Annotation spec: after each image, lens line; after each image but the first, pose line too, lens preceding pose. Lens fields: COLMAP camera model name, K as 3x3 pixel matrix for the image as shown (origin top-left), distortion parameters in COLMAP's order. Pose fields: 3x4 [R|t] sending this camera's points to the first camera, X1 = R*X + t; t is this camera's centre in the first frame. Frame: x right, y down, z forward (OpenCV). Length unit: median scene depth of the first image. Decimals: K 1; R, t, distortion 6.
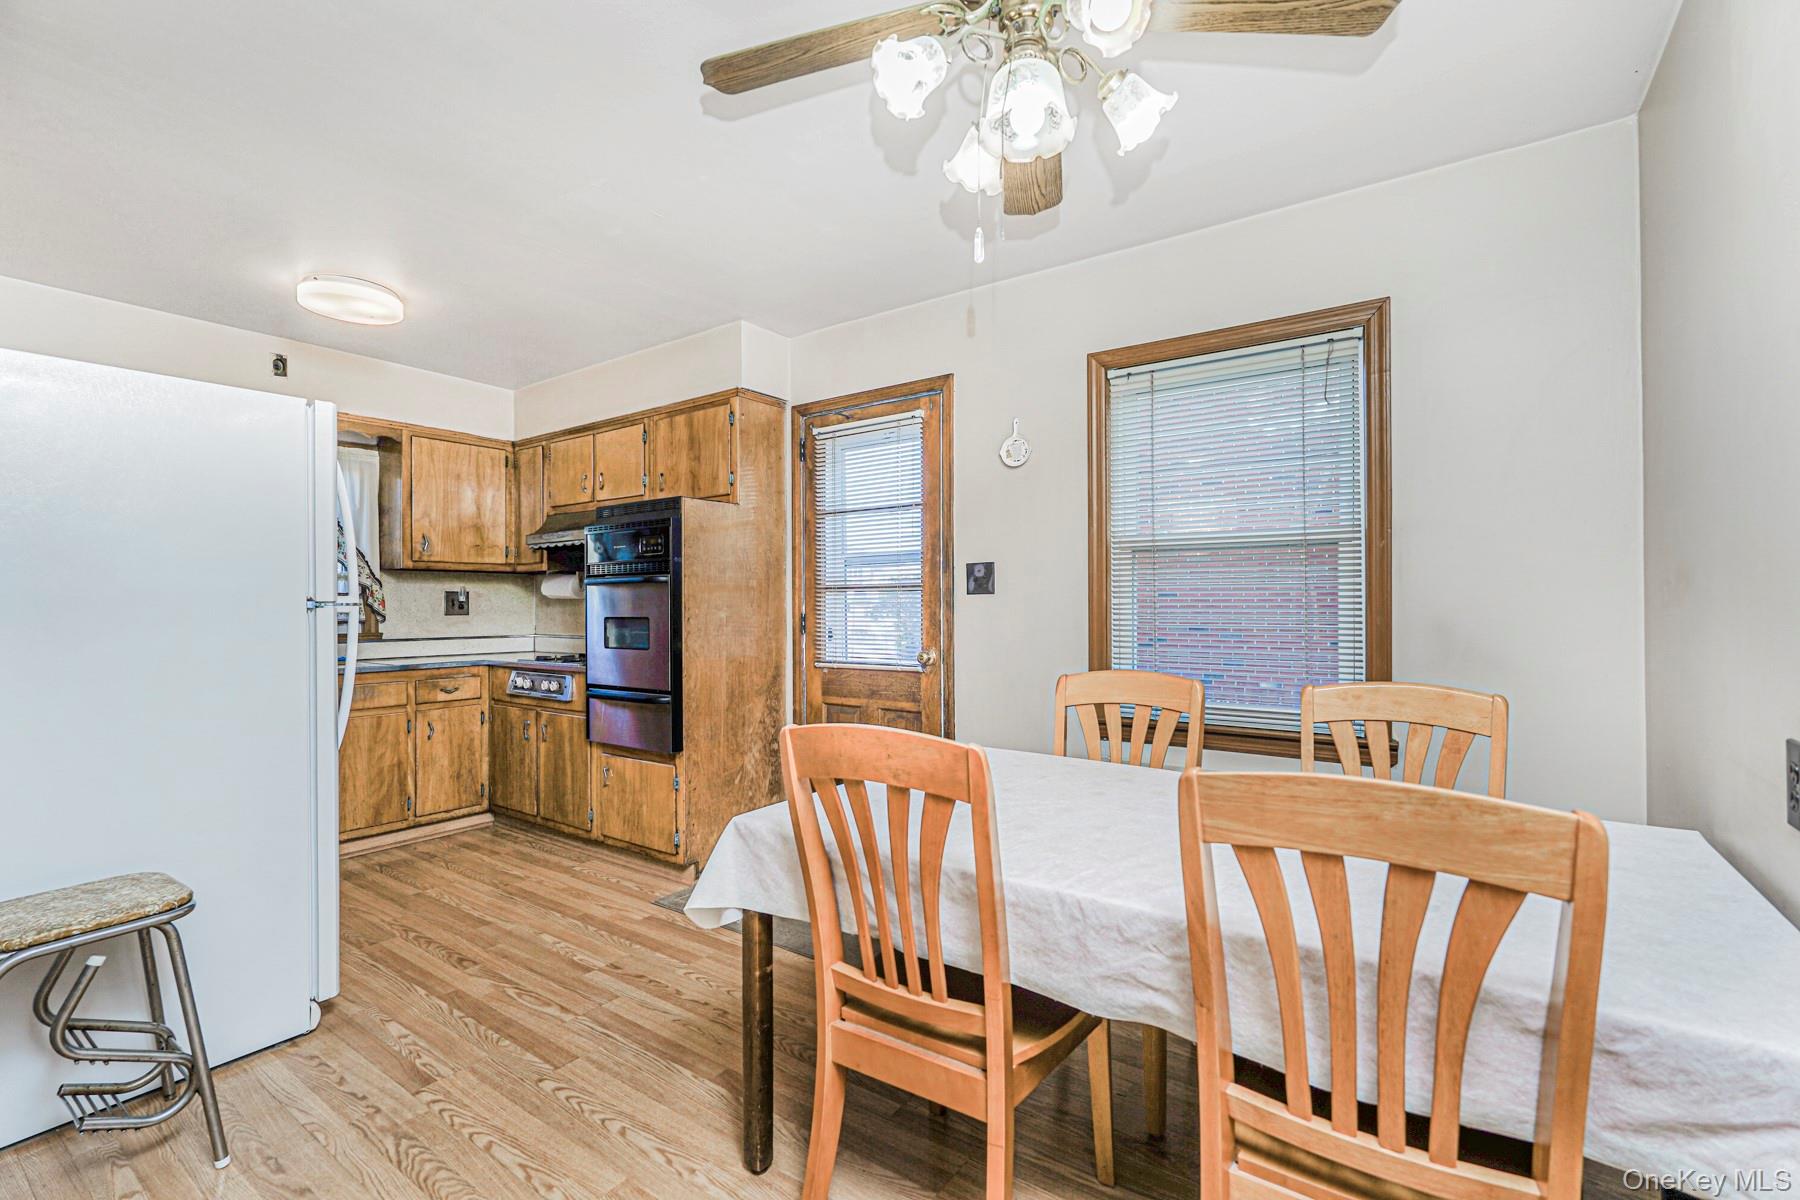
lens RADIAL K [[795.4, 0, 900.0], [0, 795.4, 600.0], [0, 0, 1]] dist [-0.011088, 0.000119]
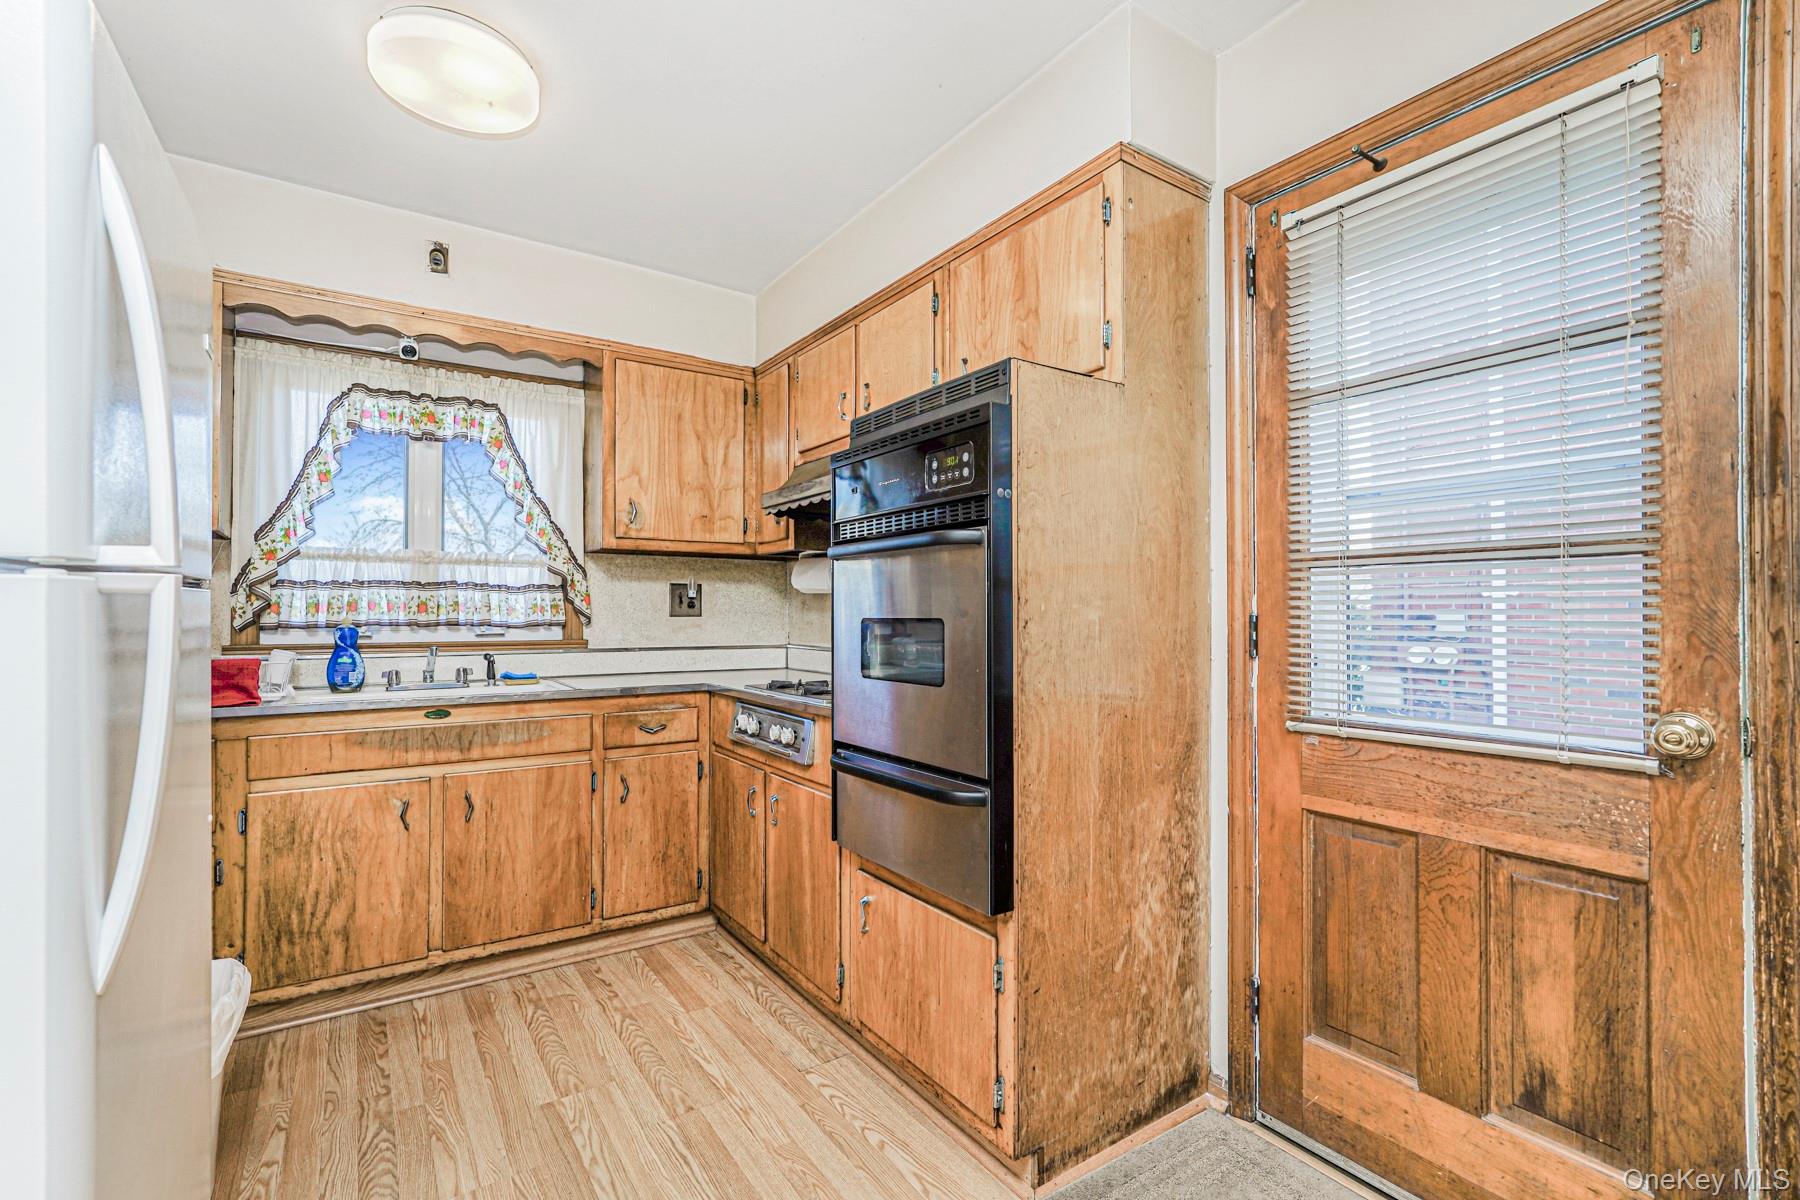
lens RADIAL K [[795.4, 0, 900.0], [0, 795.4, 600.0], [0, 0, 1]] dist [-0.011088, 0.000119]
pose [[0.938578, -0.000554, -0.345067, -0.153521], [-0.003629, 0.999928, -0.011478, 0.014119], [0.345048, 0.012025, 0.938508, 0.473994]]
